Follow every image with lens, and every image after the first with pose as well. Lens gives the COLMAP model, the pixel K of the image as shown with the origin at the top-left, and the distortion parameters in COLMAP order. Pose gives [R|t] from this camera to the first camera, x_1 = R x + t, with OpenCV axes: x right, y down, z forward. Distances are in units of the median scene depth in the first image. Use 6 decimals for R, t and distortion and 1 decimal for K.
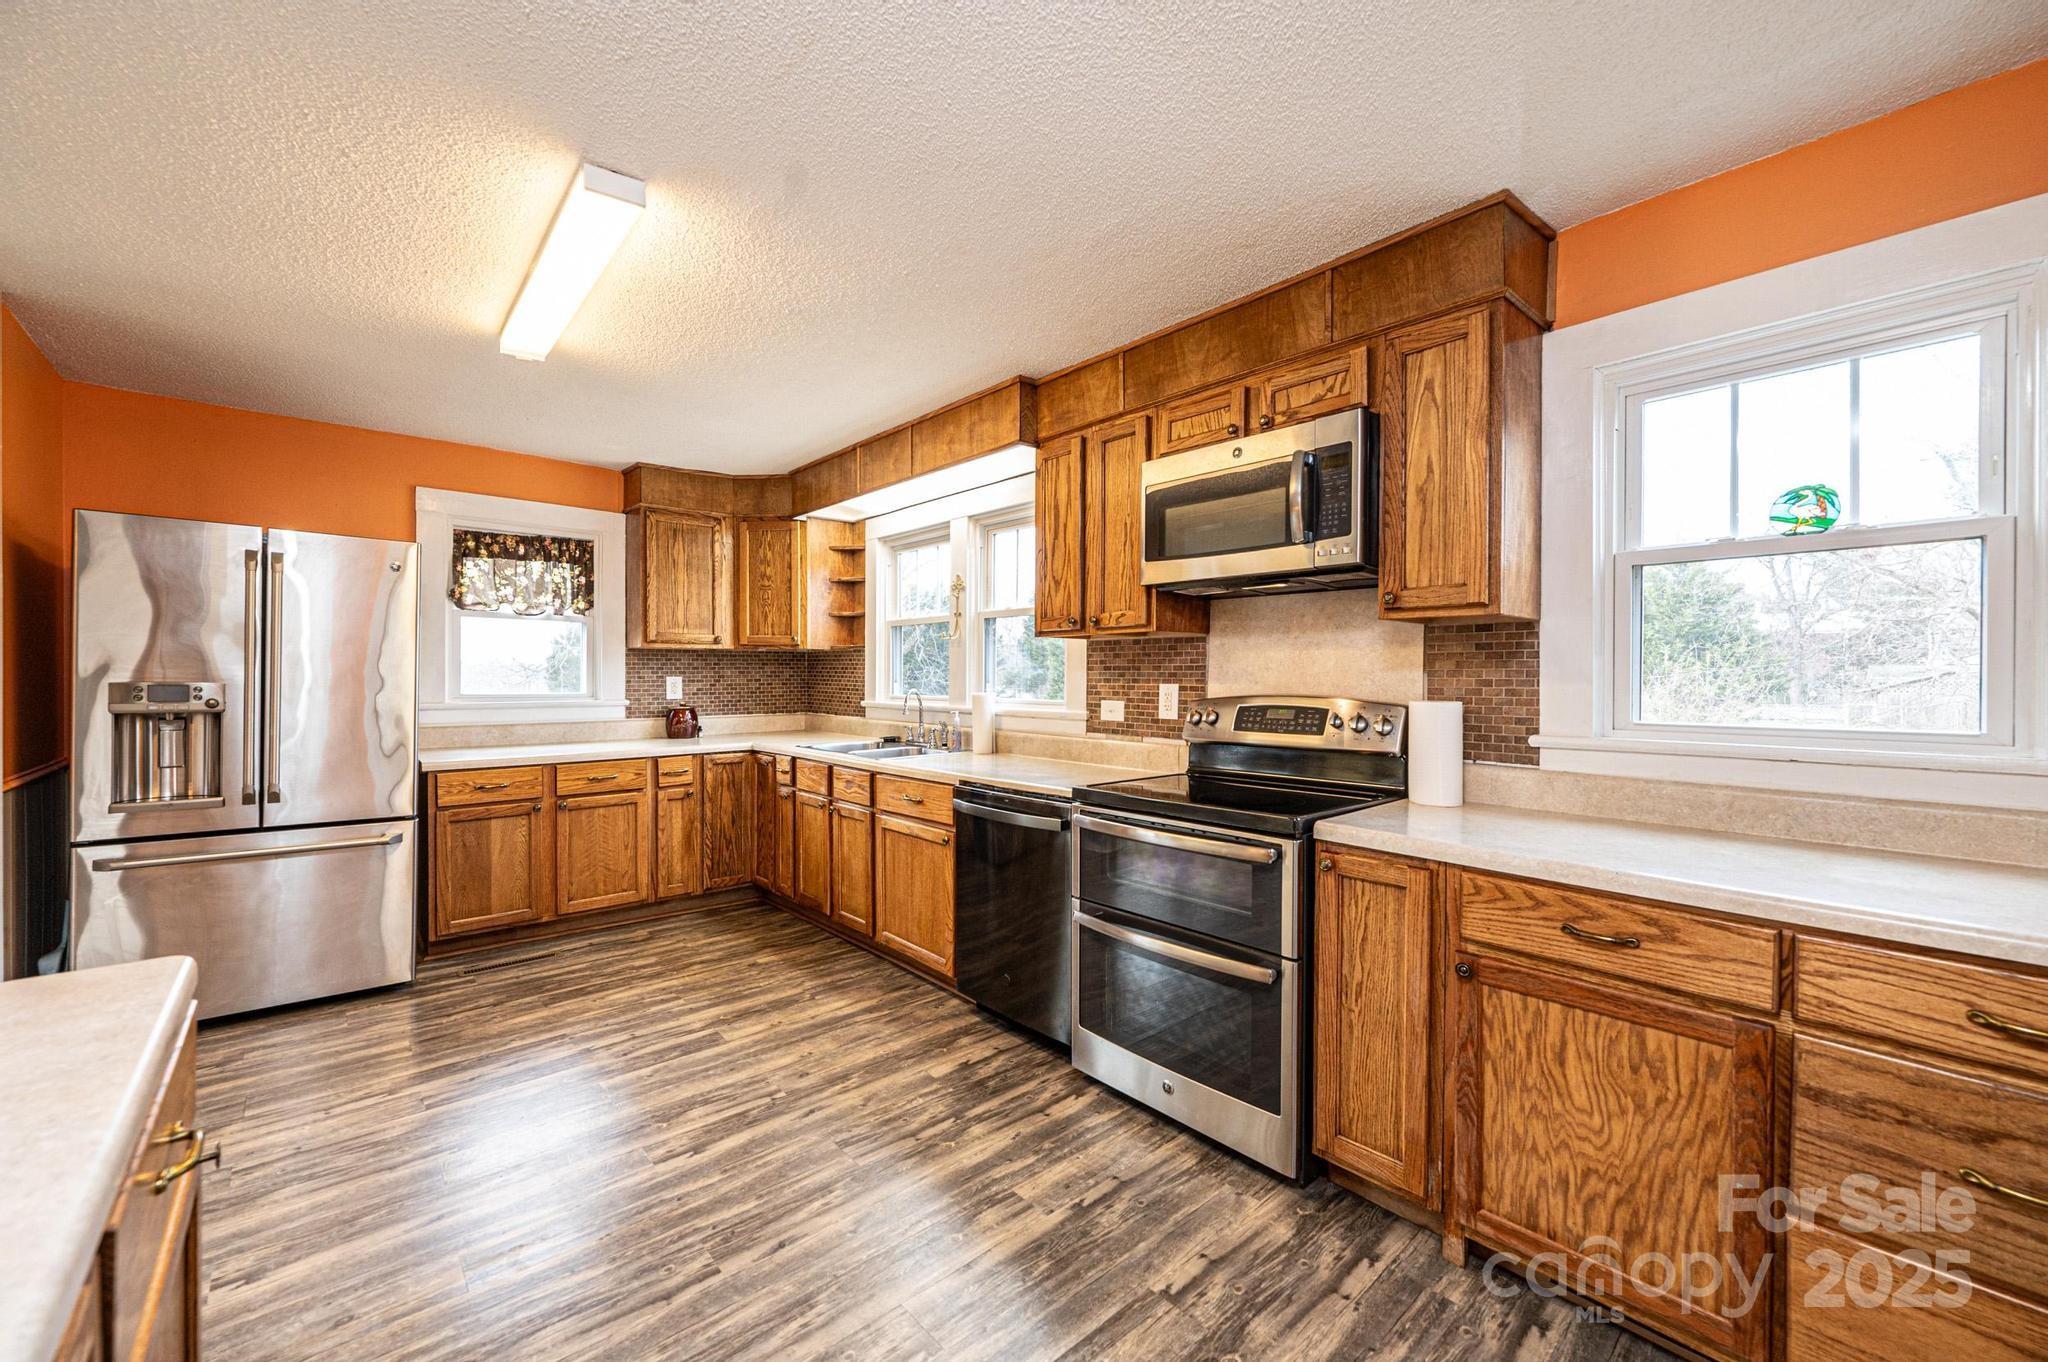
lens RADIAL K [[813.2, 0, 1024.0], [0, 813.2, 681.0], [0, 0, 1]] dist [-0.002478, 0.000378]
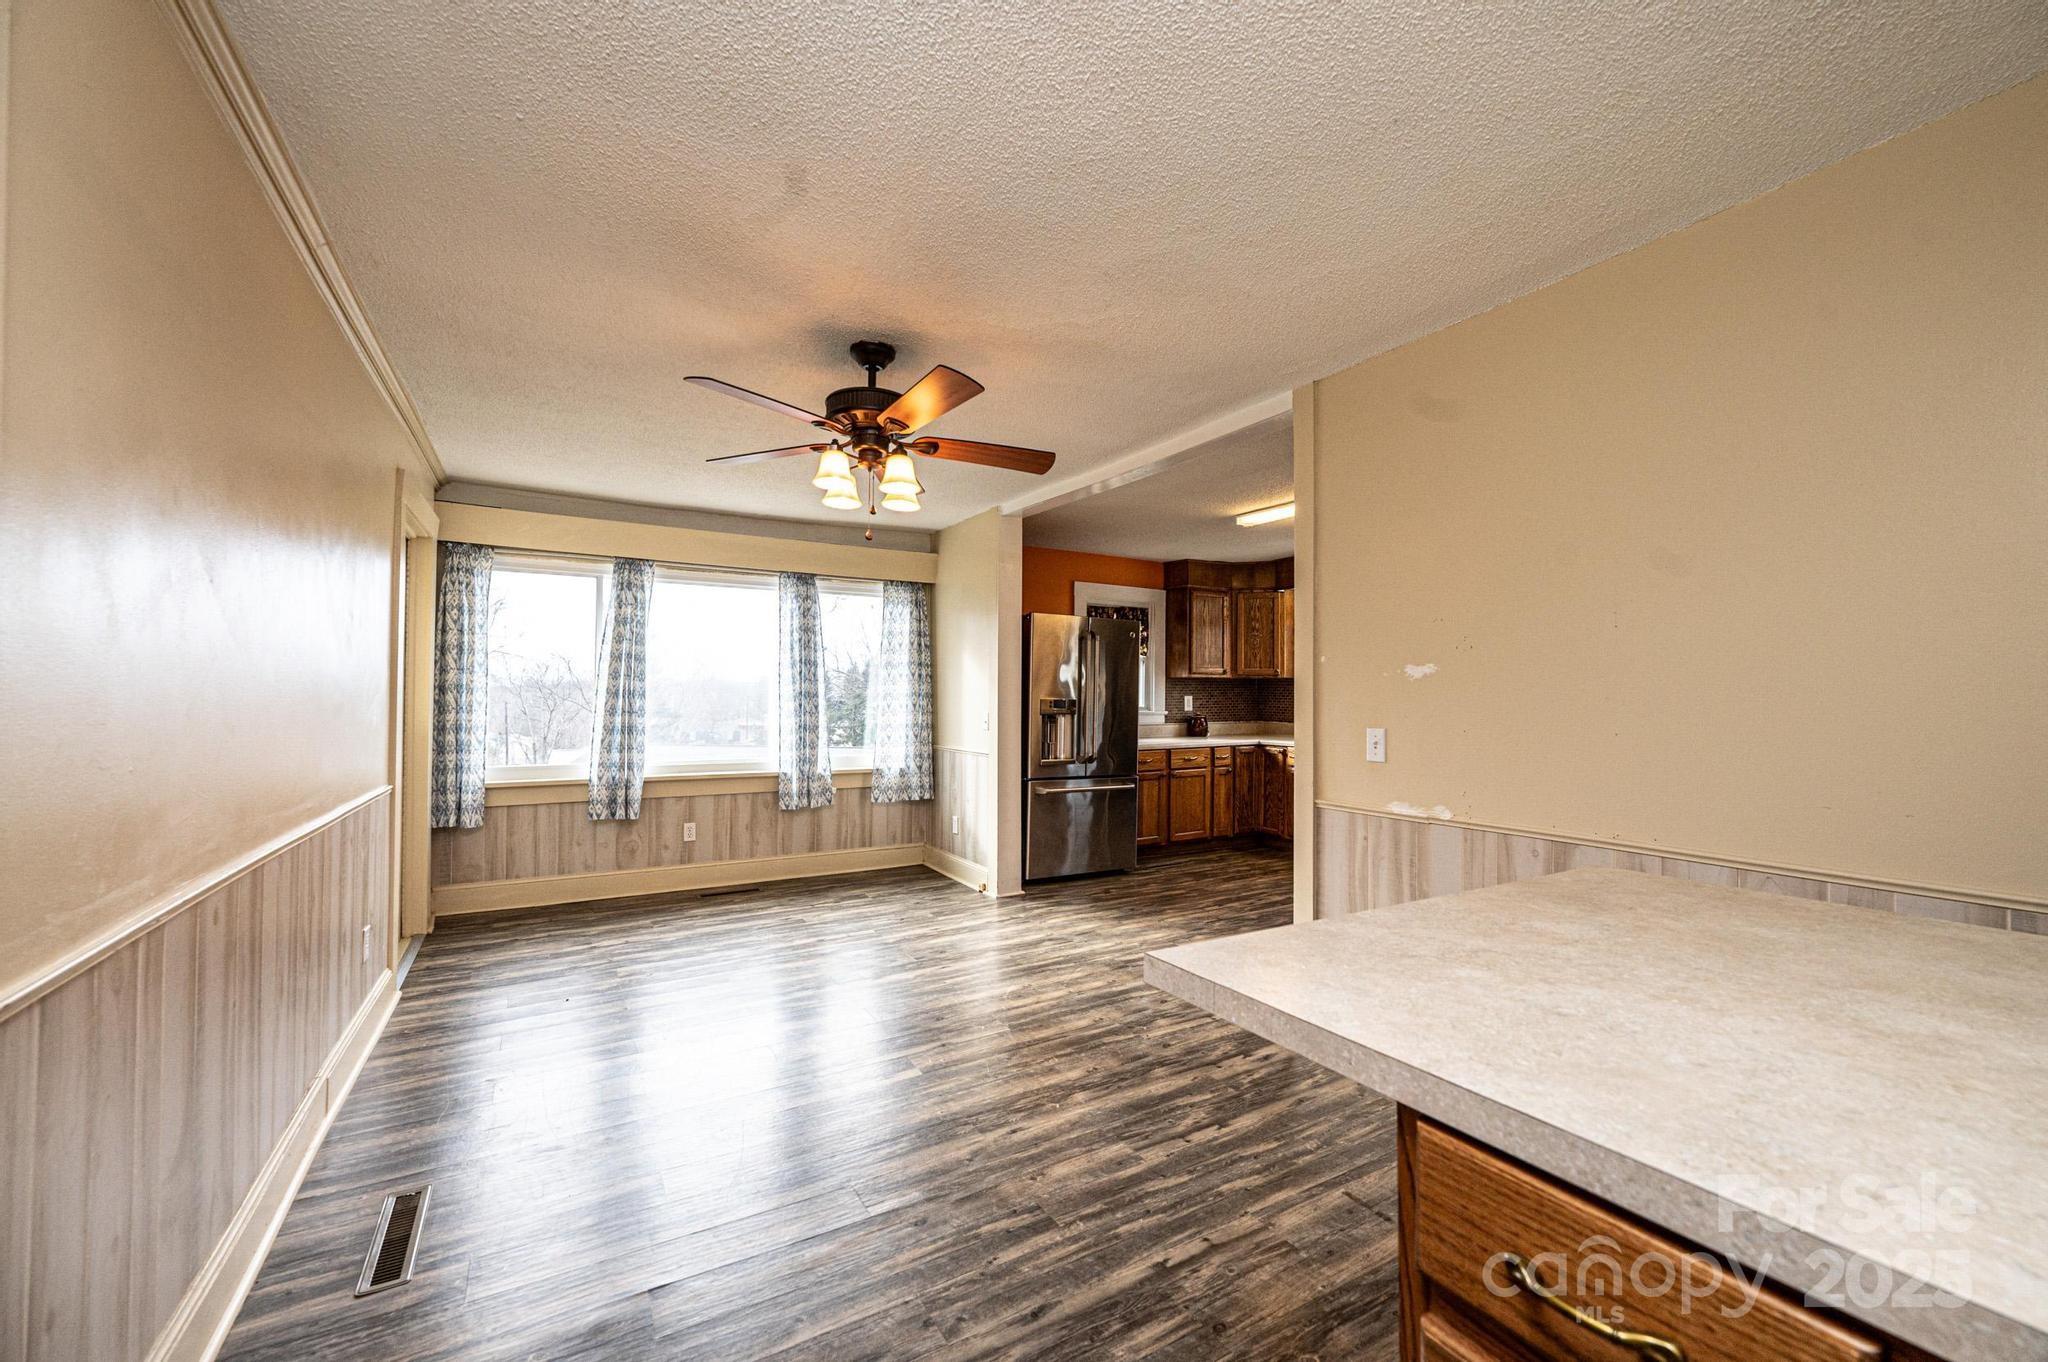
lens RADIAL K [[816.7, 0, 1024.0], [0, 816.7, 681.0], [0, 0, 1]] dist [-0.003240, -0.000129]
pose [[0.982141, 0.001150, -0.188145, -0.748344], [-0.005324, 0.999751, -0.021682, 0.002596], [0.188073, 0.022297, 0.981902, -0.913939]]
